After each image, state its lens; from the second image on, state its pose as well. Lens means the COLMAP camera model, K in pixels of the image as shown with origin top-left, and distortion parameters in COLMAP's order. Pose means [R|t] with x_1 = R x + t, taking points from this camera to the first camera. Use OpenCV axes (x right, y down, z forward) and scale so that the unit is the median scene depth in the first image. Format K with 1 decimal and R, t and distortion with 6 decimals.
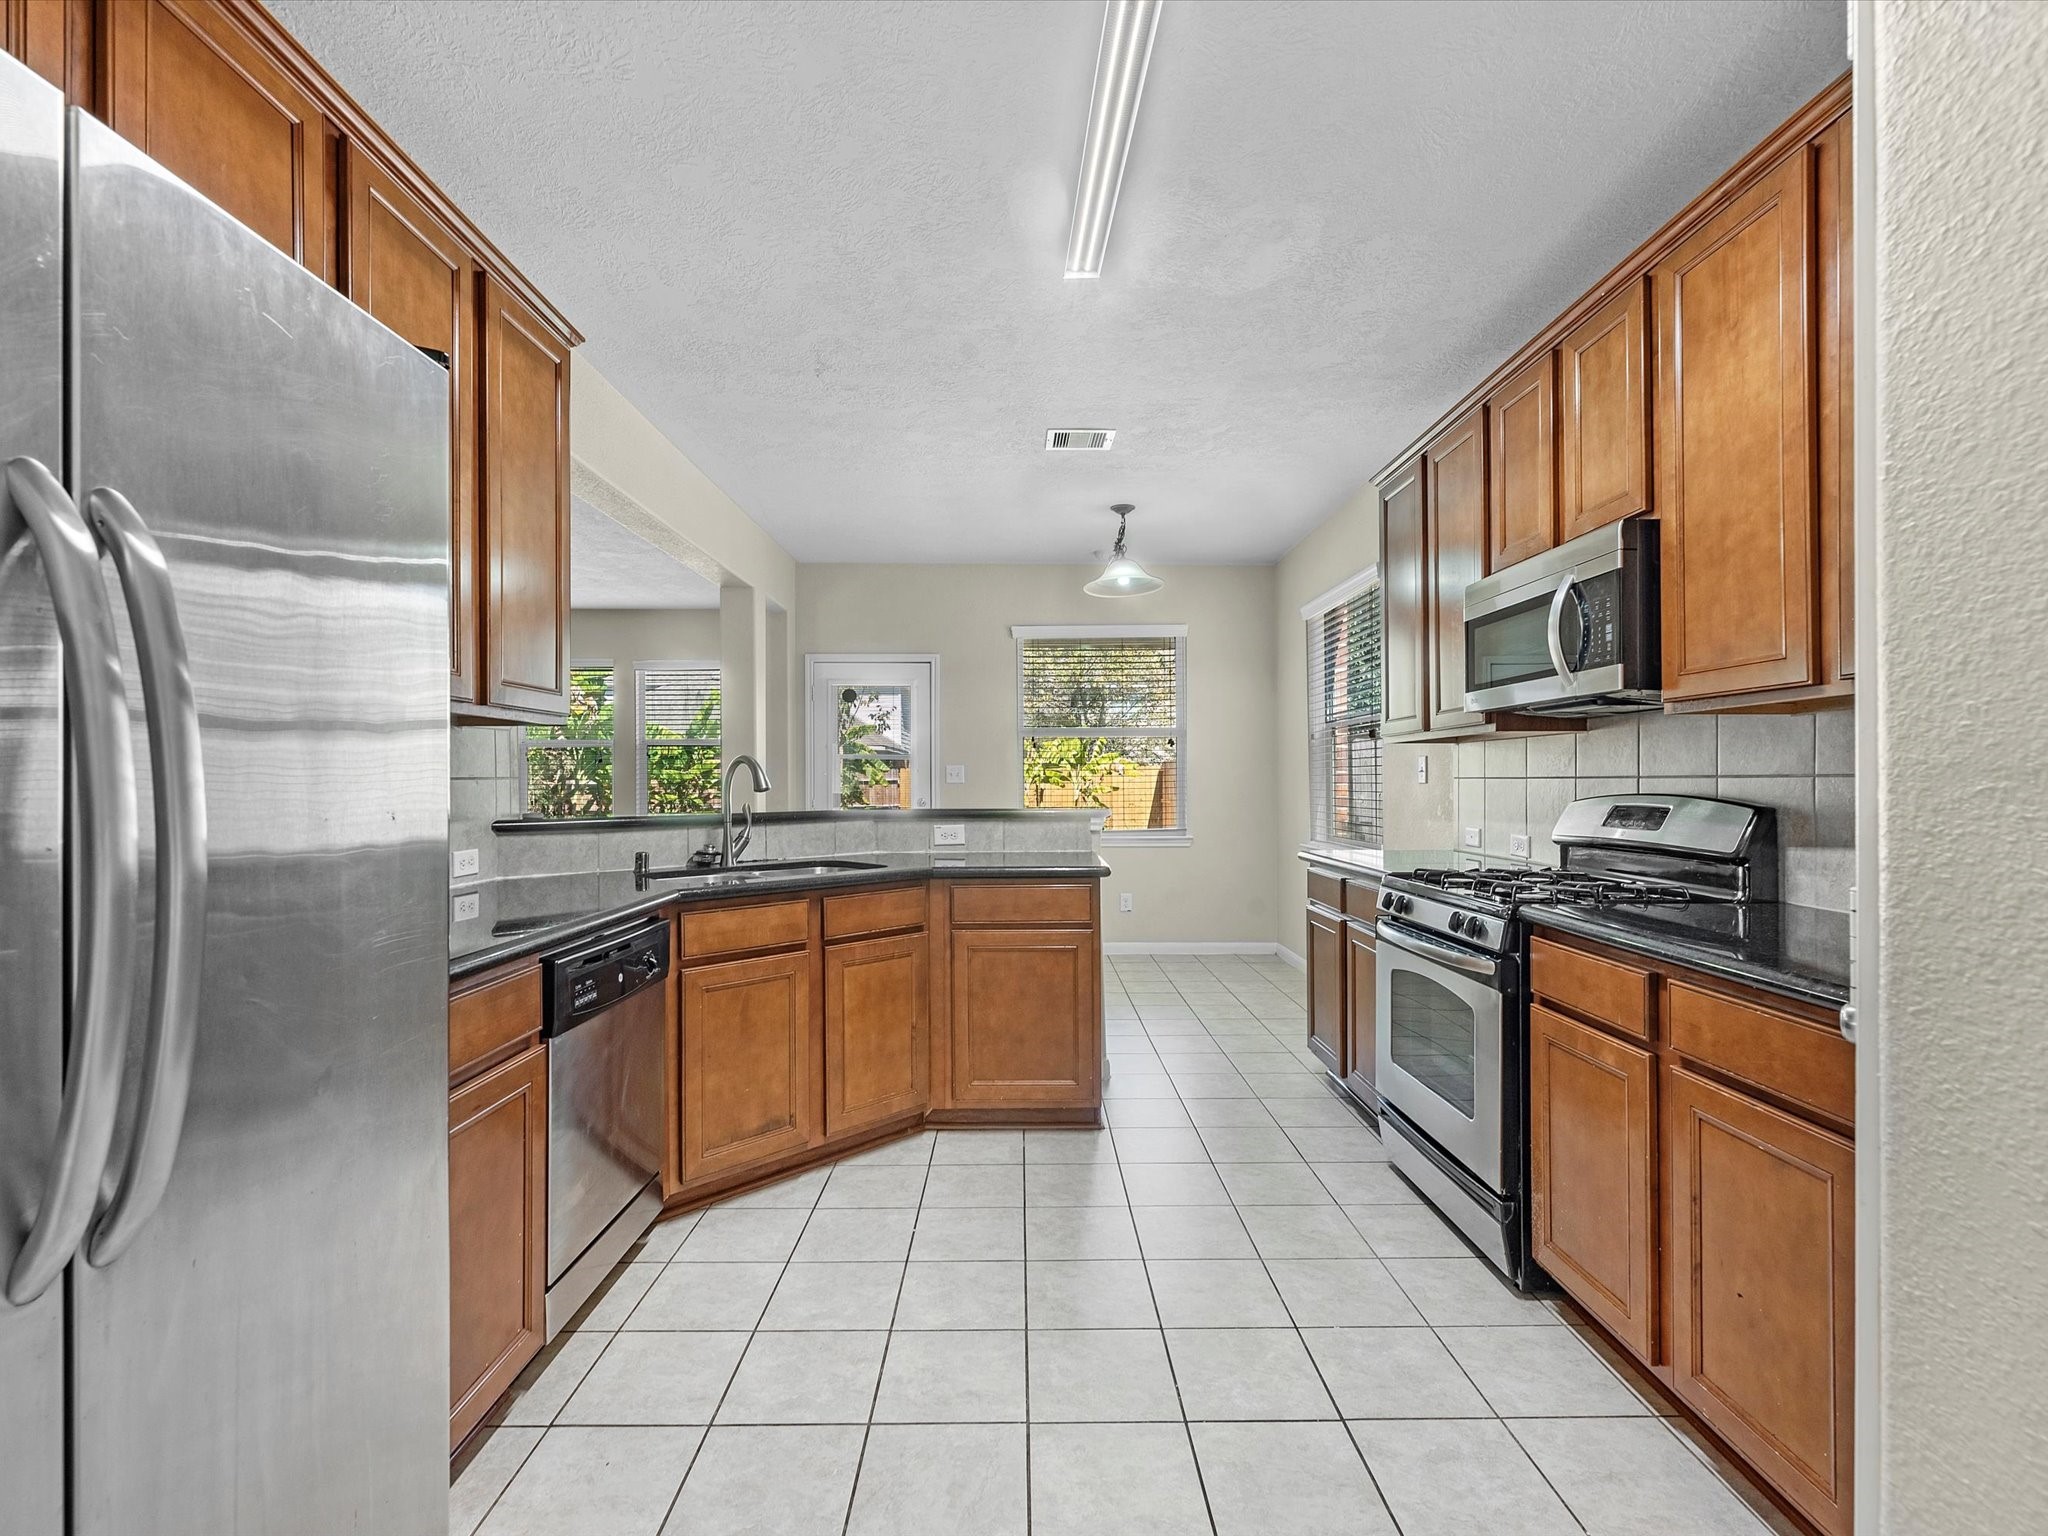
lens RADIAL K [[935.3, 0, 1012.4], [0, 935.3, 780.9], [0, 0, 1]] dist [-0.002135, 0.001409]
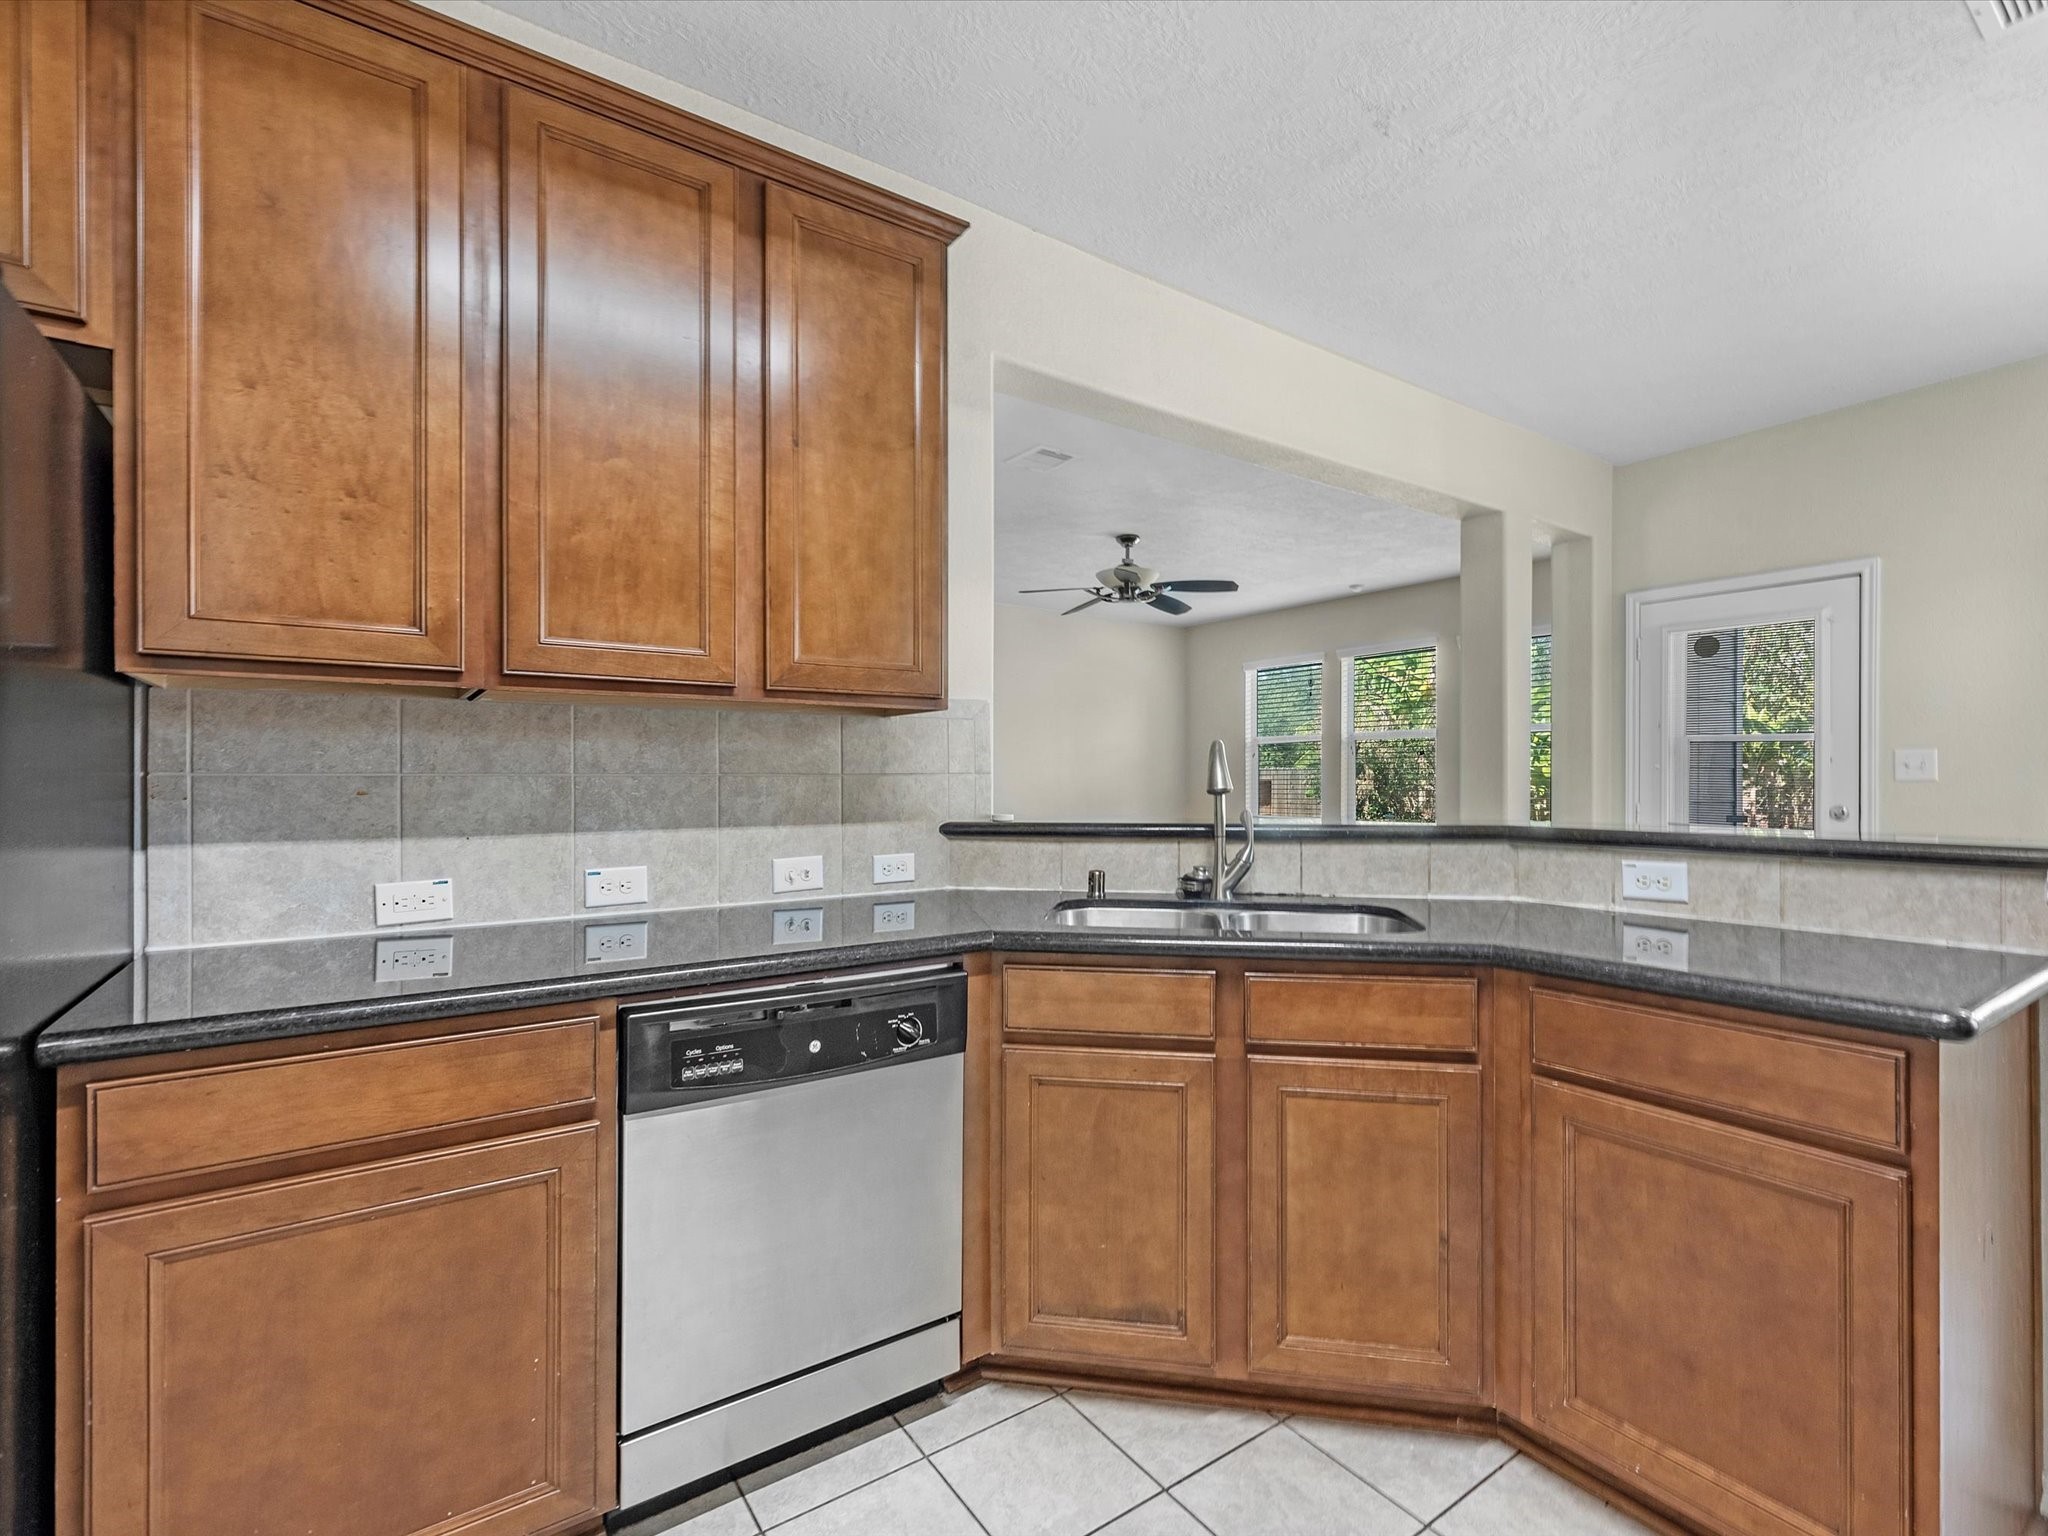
lens RADIAL K [[935.3, 0, 1022.9], [0, 935.3, 779.9], [0, 0, 1]] dist [-0.002135, 0.001409]
pose [[0.574410, 0.005142, -0.818551, 0.203747], [-0.000529, 0.999982, 0.005911, -0.002576], [0.818567, -0.002962, 0.574403, 0.526444]]
